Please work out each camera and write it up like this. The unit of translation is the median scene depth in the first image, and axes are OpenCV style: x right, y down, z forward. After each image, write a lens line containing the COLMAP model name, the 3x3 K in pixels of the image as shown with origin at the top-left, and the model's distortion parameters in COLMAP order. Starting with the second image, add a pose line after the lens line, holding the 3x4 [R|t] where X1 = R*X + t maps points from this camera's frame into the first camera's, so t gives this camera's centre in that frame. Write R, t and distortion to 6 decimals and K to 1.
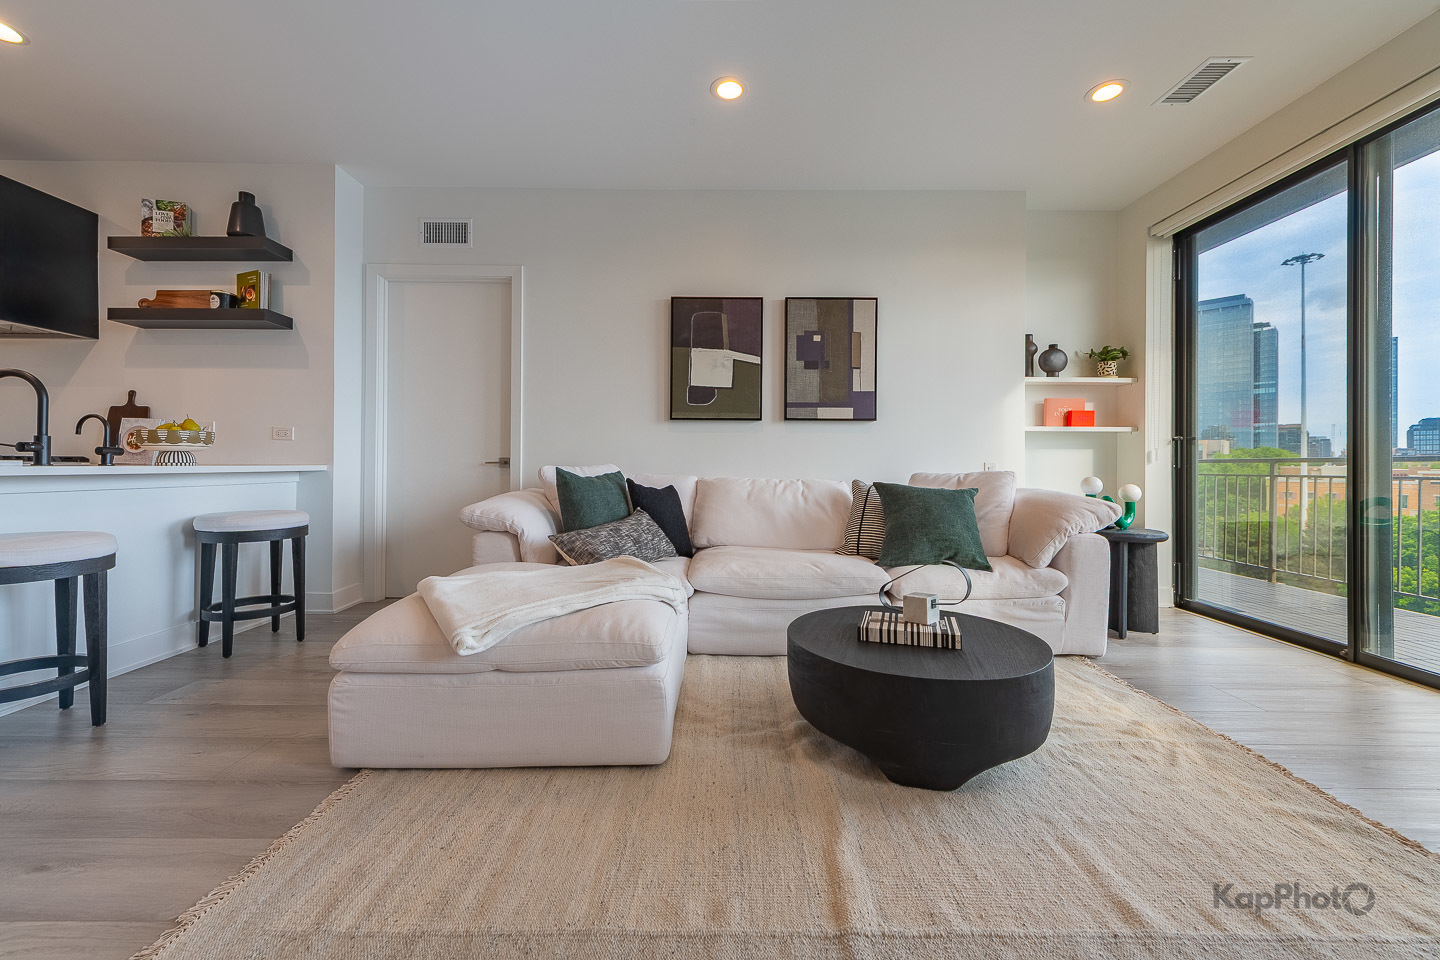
lens RADIAL K [[576.5, 0, 716.3], [0, 576.5, 459.3], [0, 0, 1]] dist [0.009082, -0.002167]
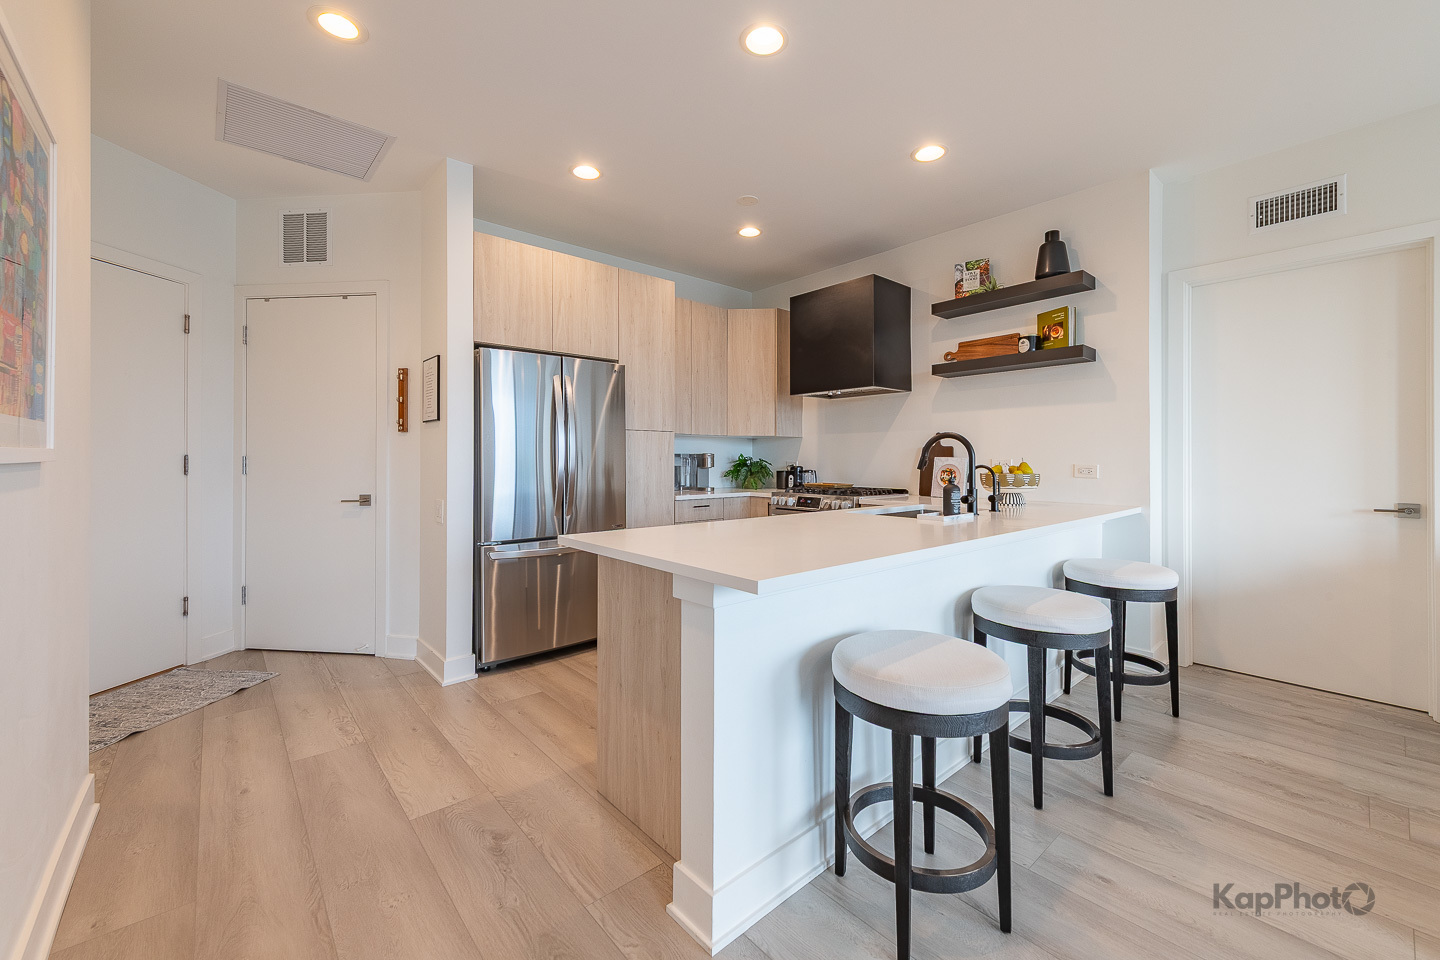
lens RADIAL K [[576.5, 0, 713.1], [0, 576.5, 452.5], [0, 0, 1]] dist [0.009082, -0.002167]
pose [[0.655459, -0.013884, -0.755103, -0.433892], [0.013304, 0.999888, -0.006837, -0.077870], [0.755114, -0.005564, 0.655570, -0.093156]]
